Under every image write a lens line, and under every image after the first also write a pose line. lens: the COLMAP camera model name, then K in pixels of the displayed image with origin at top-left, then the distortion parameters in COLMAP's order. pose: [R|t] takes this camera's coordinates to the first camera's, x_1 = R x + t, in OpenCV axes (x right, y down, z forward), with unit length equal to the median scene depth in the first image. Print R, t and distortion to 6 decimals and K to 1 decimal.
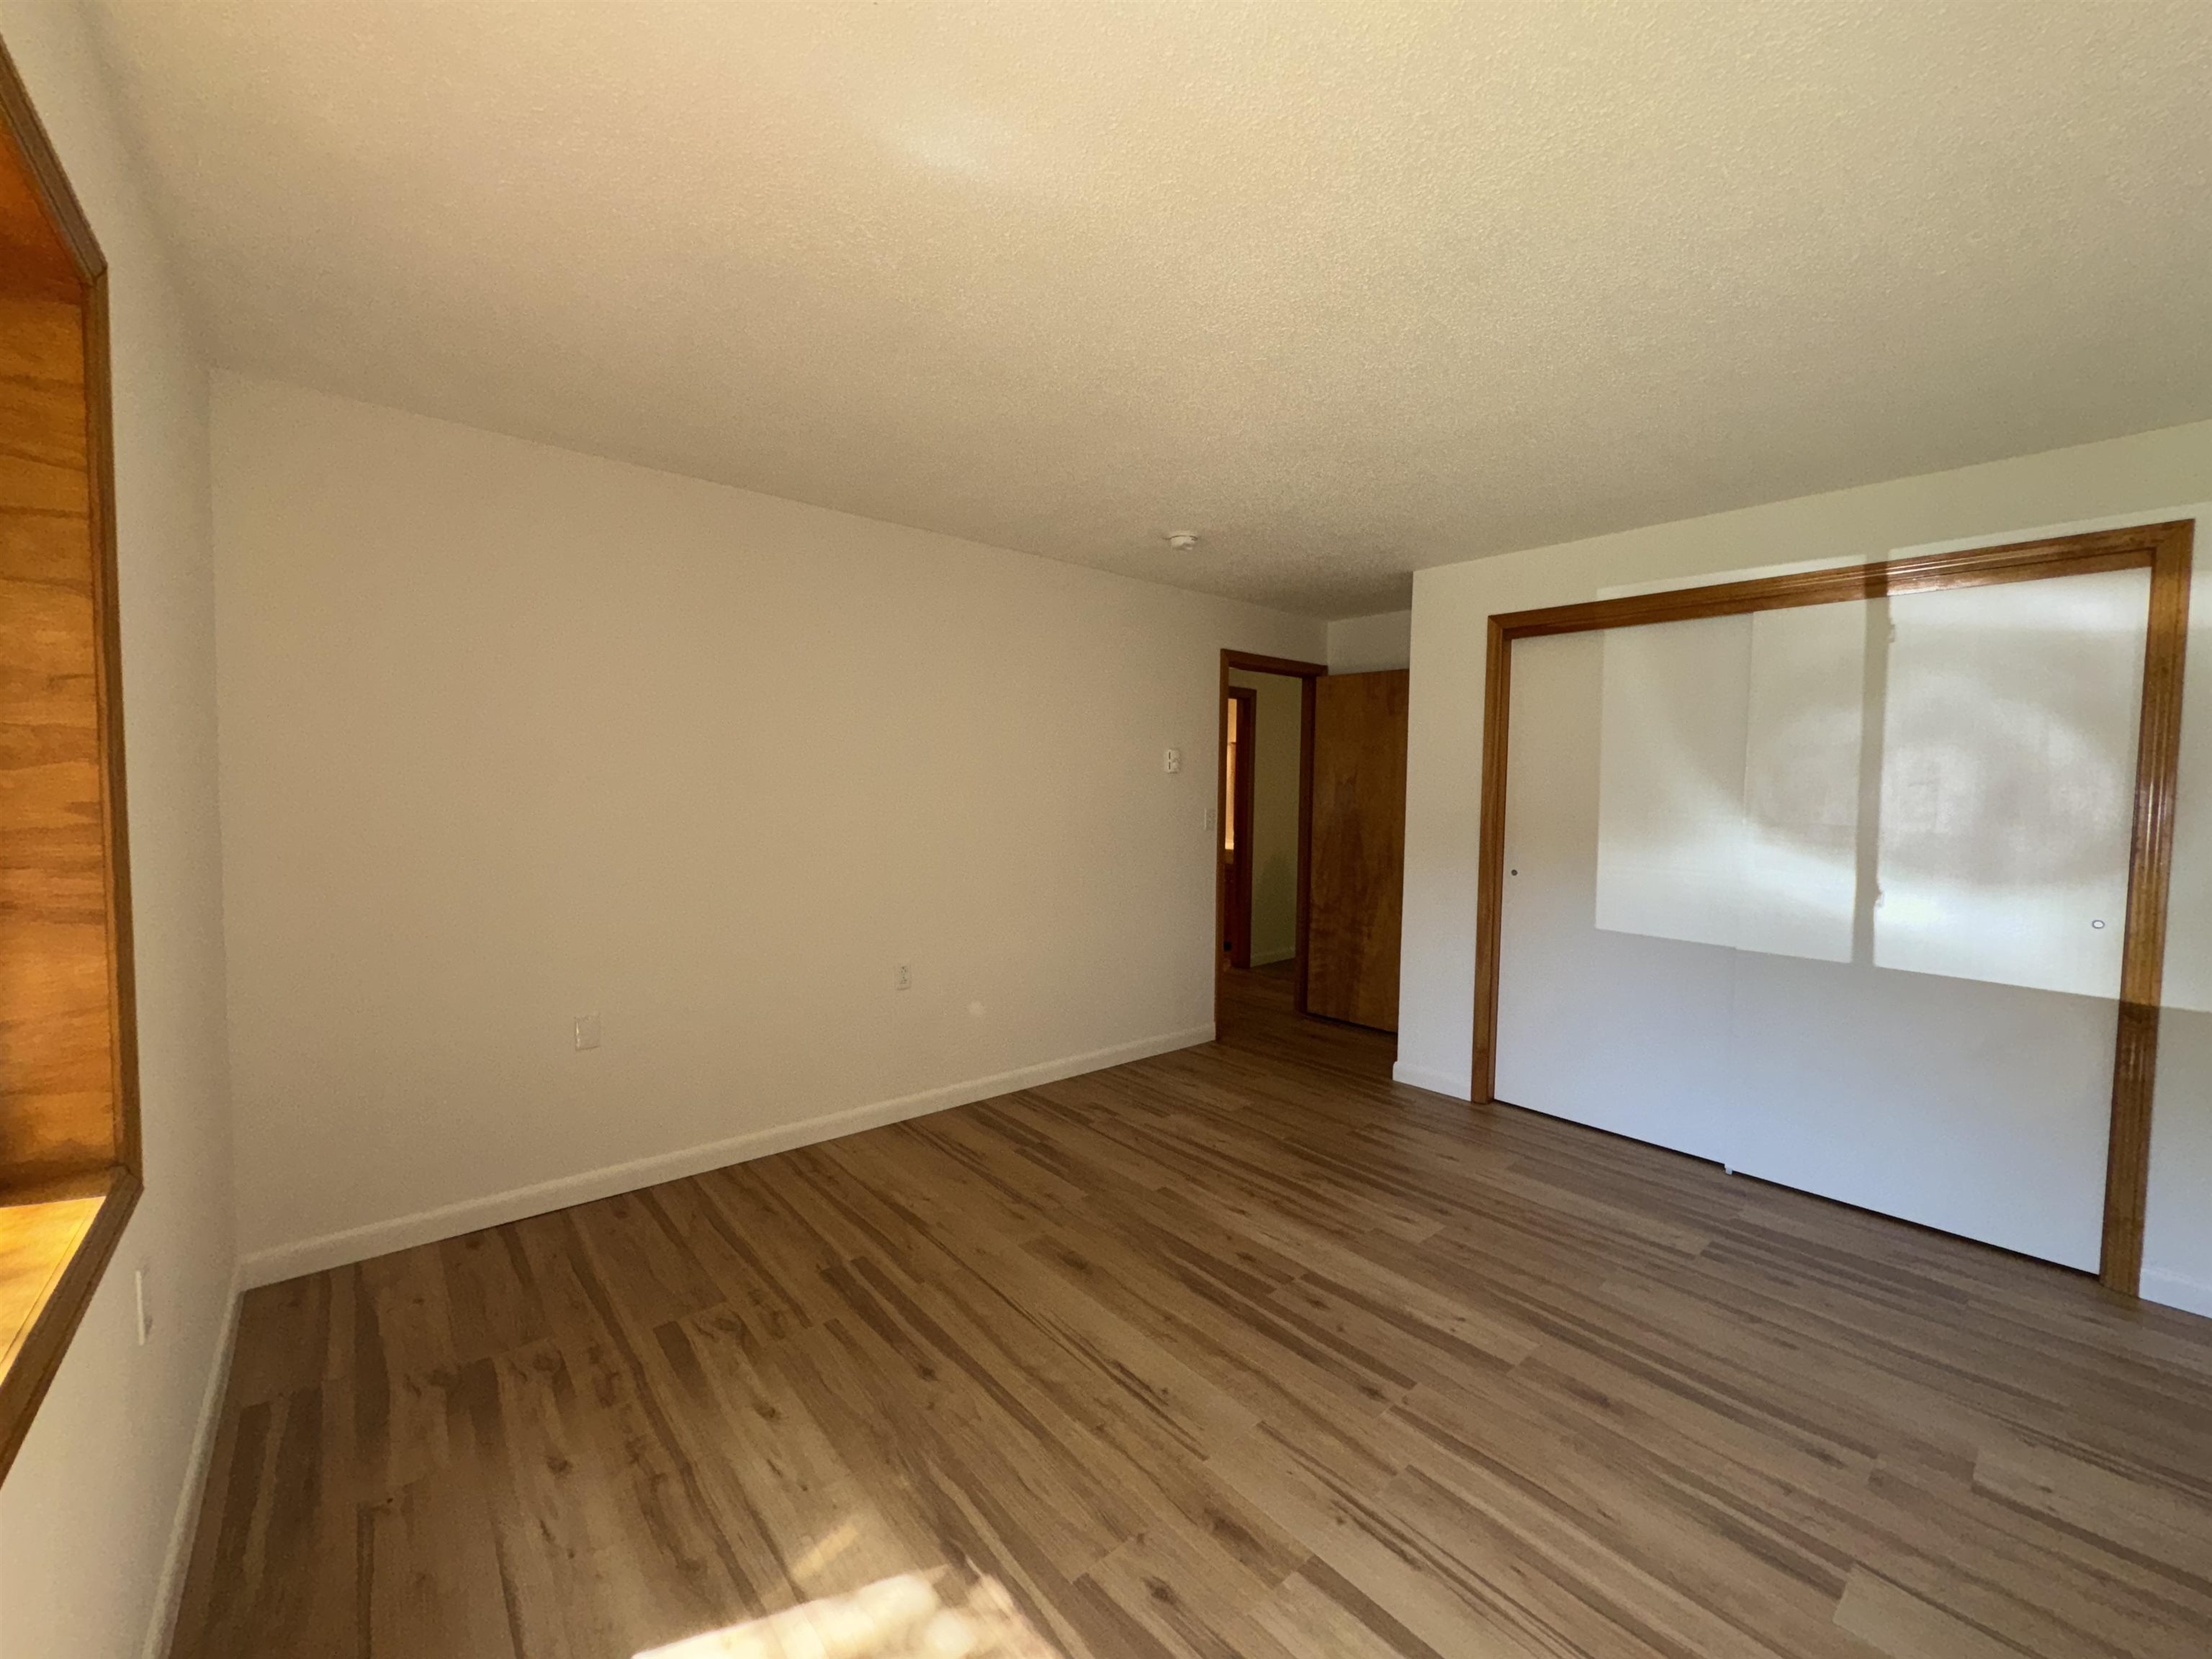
lens RADIAL K [[879.9, 0, 1104.7], [0, 879.9, 829.6], [0, 0, 1]] dist [-0.000829, -0.000298]
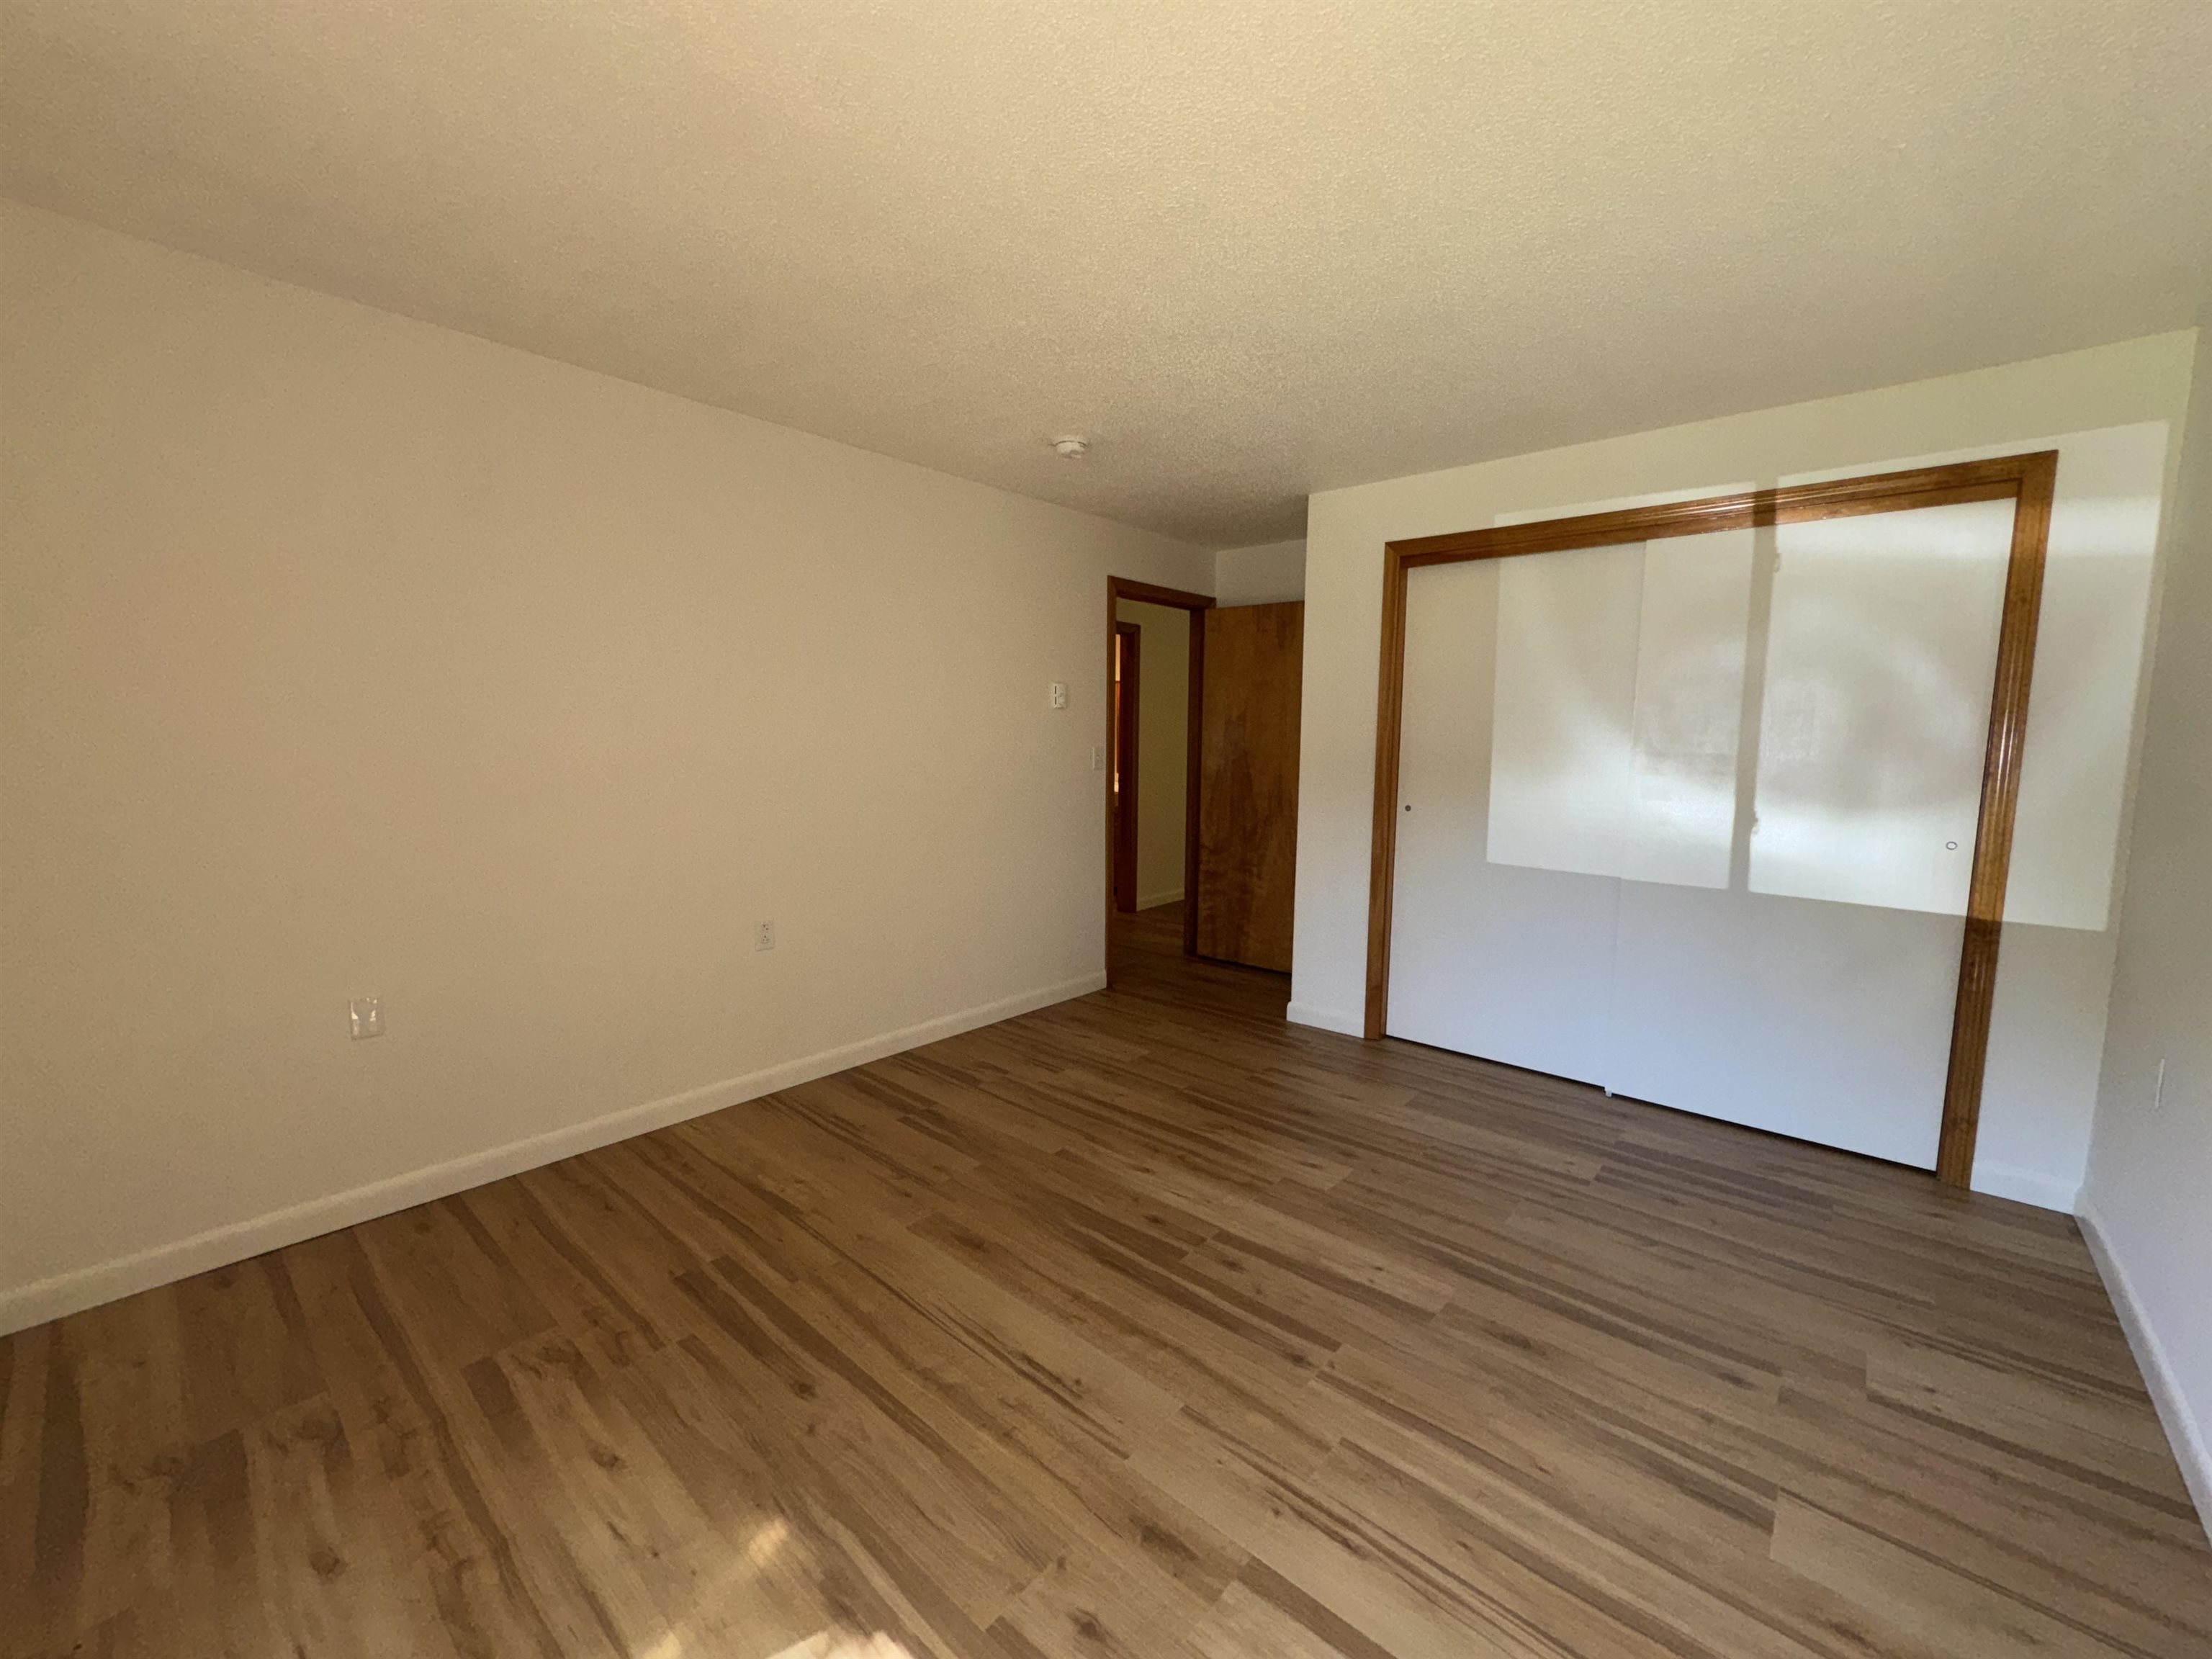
lens RADIAL K [[879.9, 0, 1104.7], [0, 879.9, 829.6], [0, 0, 1]] dist [-0.000829, -0.000298]
pose [[0.989828, -0.020064, 0.140847, -0.016689], [0.011502, 0.998050, 0.061343, 0.013233], [-0.141804, -0.059099, 0.988129, 0.111864]]
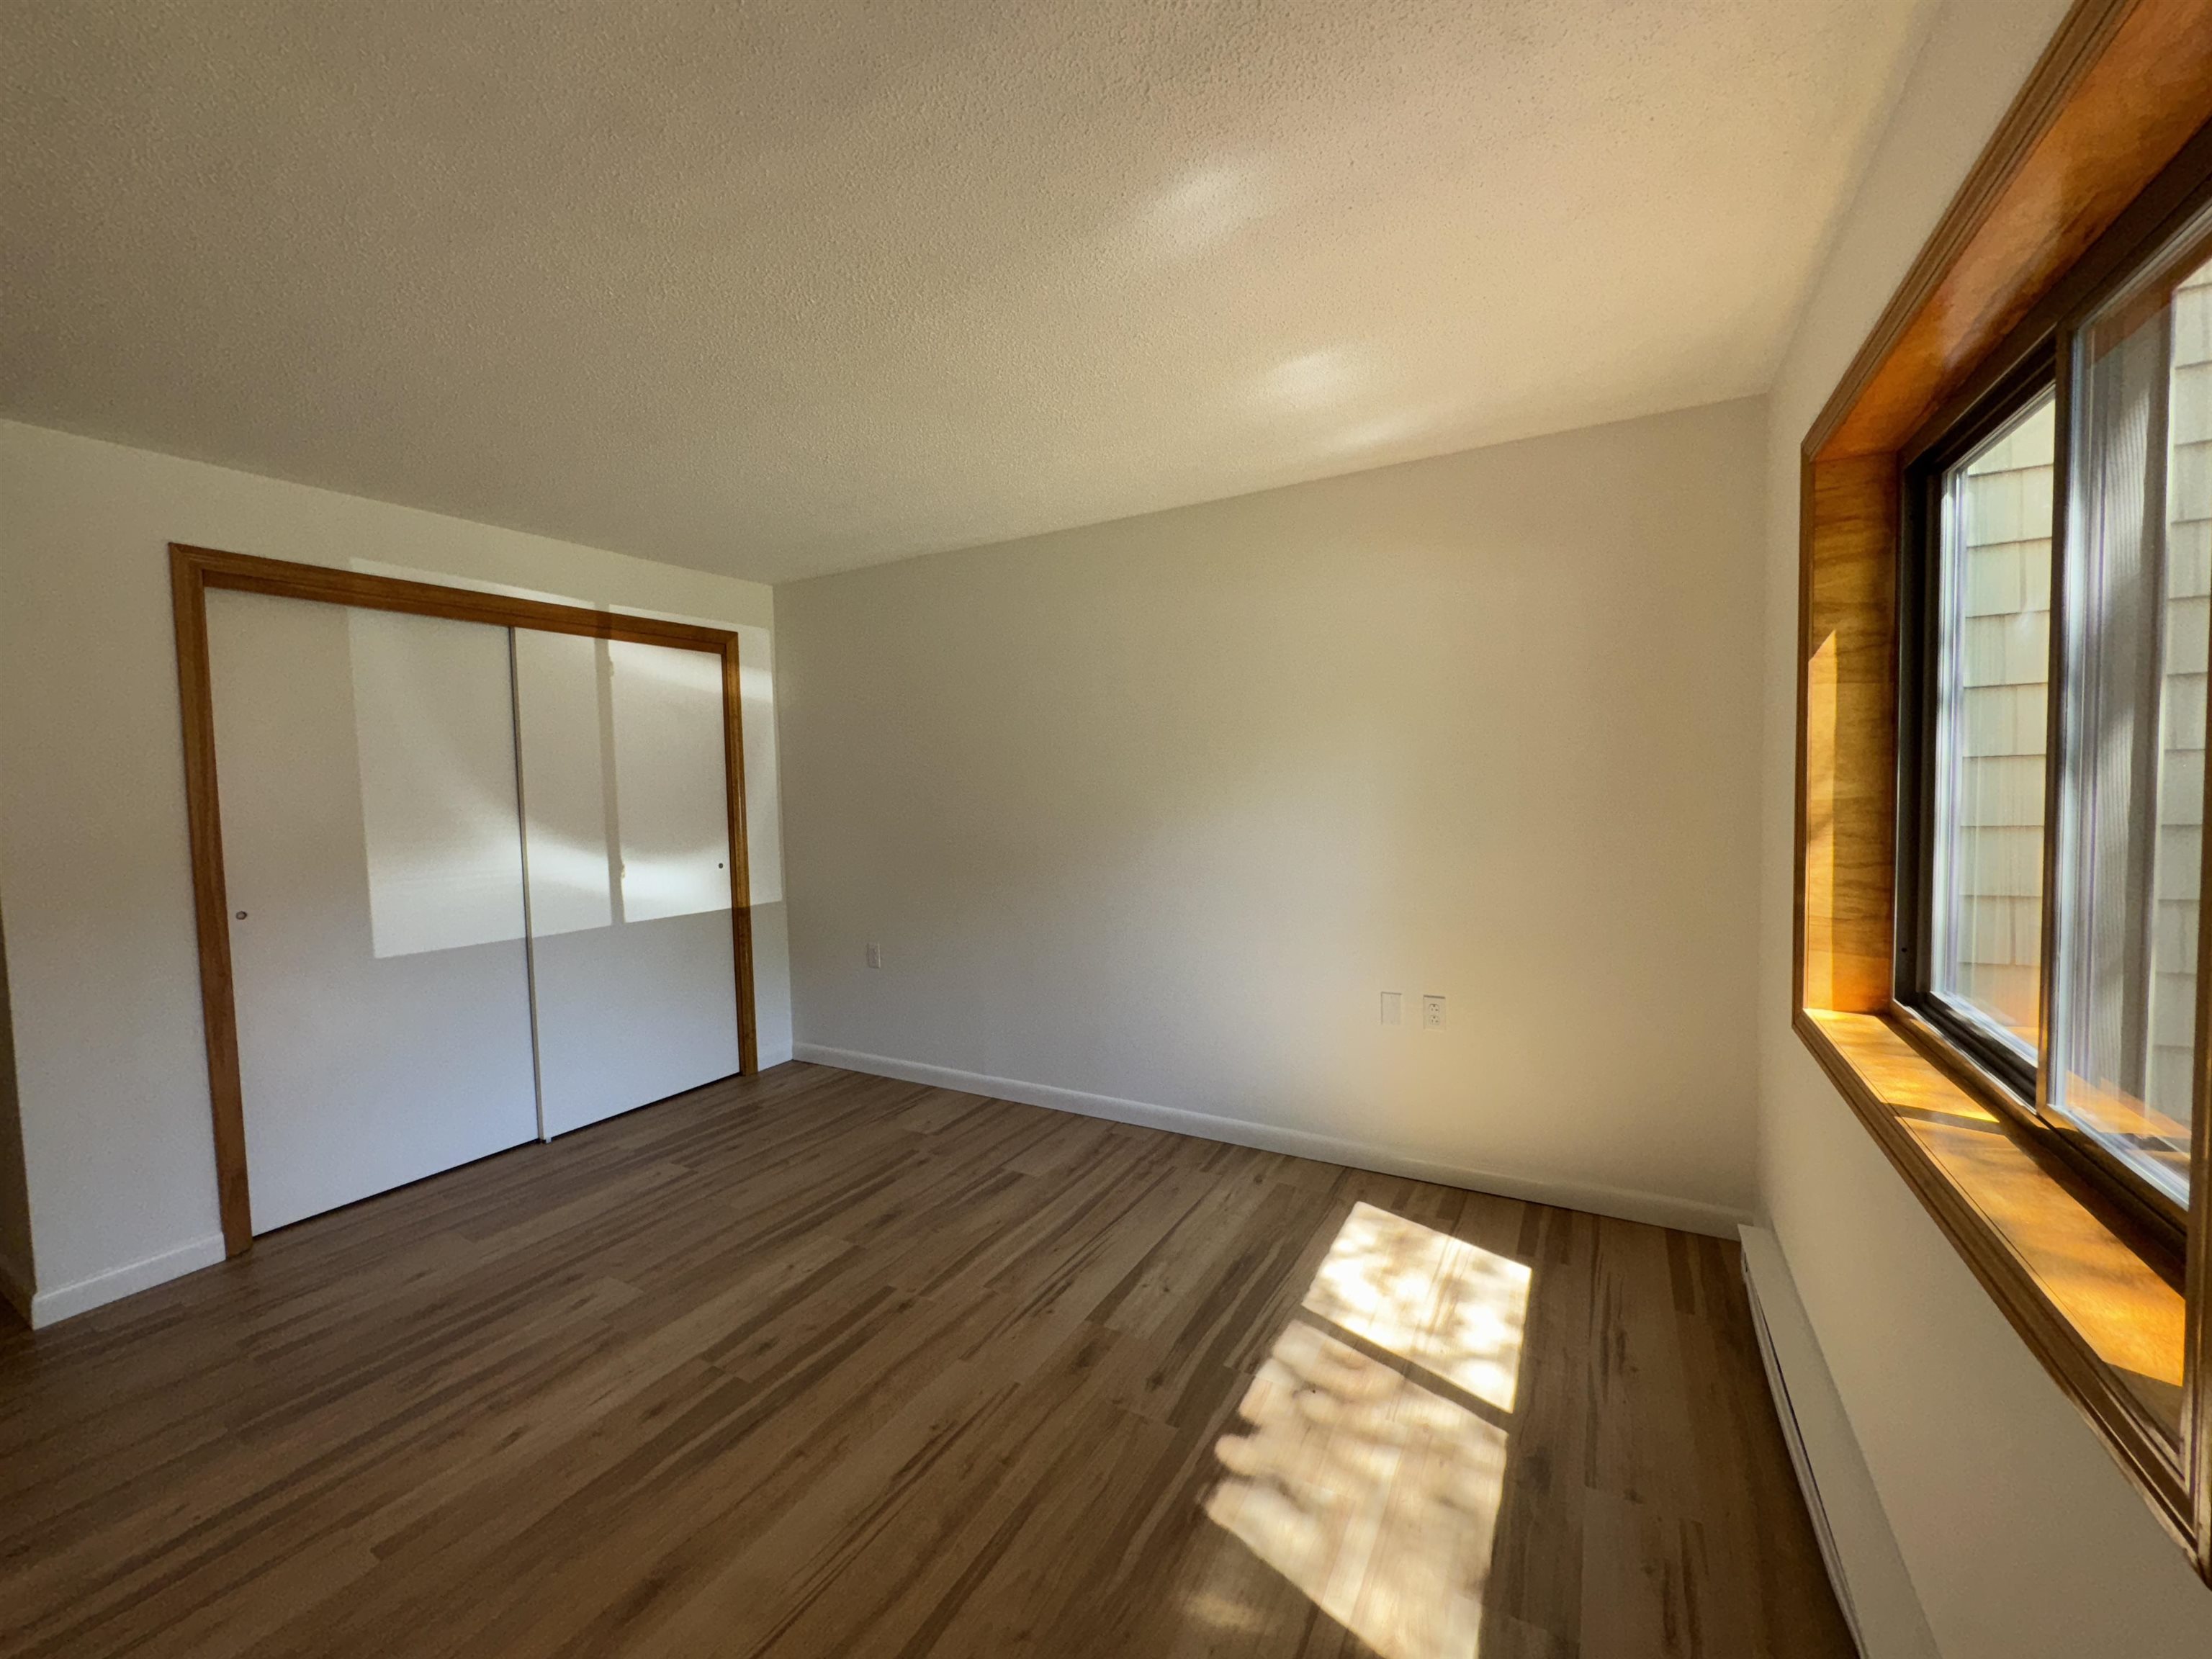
lens RADIAL K [[879.9, 0, 1104.7], [0, 879.9, 829.6], [0, 0, 1]] dist [-0.000829, -0.000298]
pose [[-0.340580, -0.055740, 0.938562, -0.694269], [0.066970, 0.994268, 0.083350, -0.052198], [-0.937827, 0.091242, -0.334895, 0.897099]]
